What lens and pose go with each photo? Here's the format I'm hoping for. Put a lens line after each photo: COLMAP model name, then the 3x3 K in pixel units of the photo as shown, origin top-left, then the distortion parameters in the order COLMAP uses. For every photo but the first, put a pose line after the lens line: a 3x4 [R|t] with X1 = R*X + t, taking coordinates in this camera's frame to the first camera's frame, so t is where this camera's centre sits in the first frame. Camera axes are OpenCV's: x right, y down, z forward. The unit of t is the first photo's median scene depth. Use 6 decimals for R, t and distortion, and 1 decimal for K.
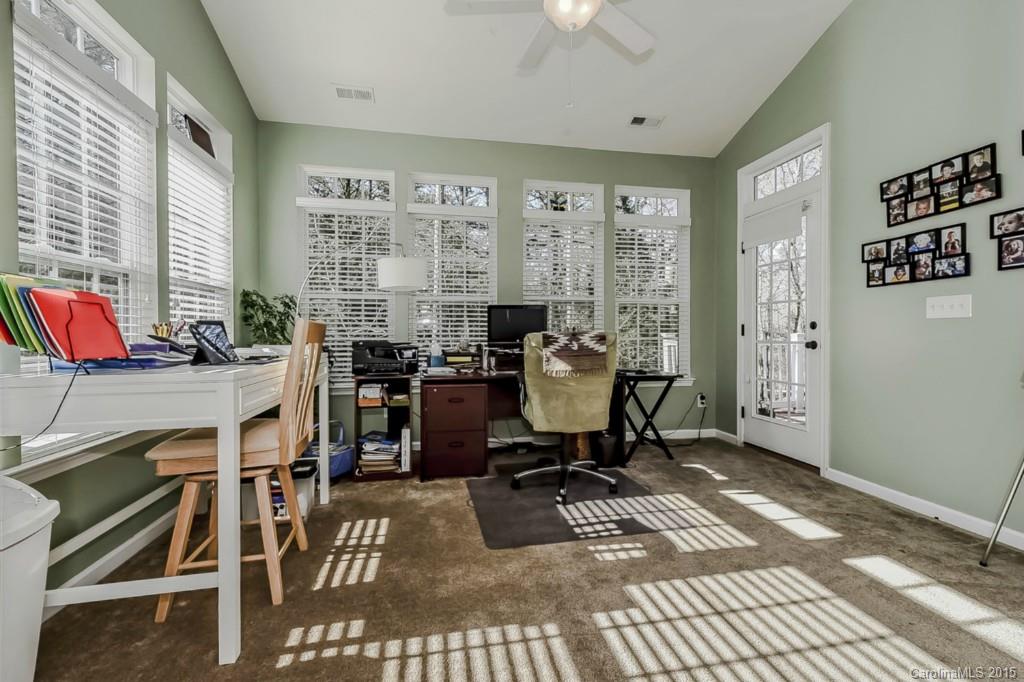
lens RADIAL K [[438.1, 0, 516.0], [0, 438.1, 336.4], [0, 0, 1]] dist [0.010174, 0.000839]
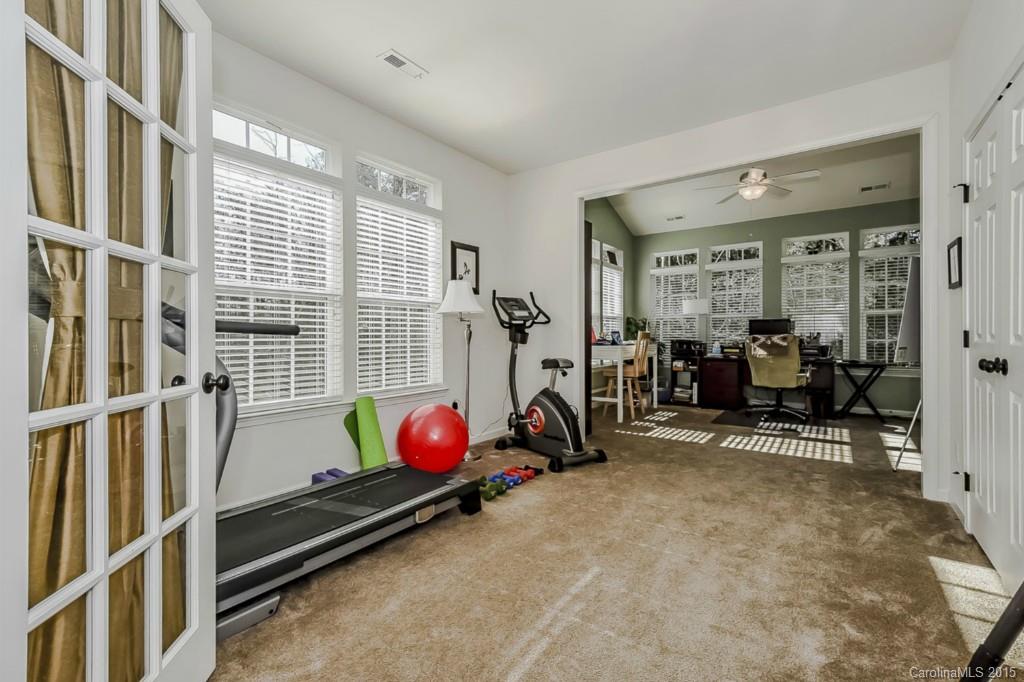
lens RADIAL K [[438.1, 0, 520.4], [0, 438.1, 337.4], [0, 0, 1]] dist [0.010174, 0.000839]
pose [[0.689809, 0.002976, -0.723985, 0.787825], [-0.006249, 0.999979, -0.001843, 0.010014], [0.723965, 0.005795, 0.689813, -1.180661]]
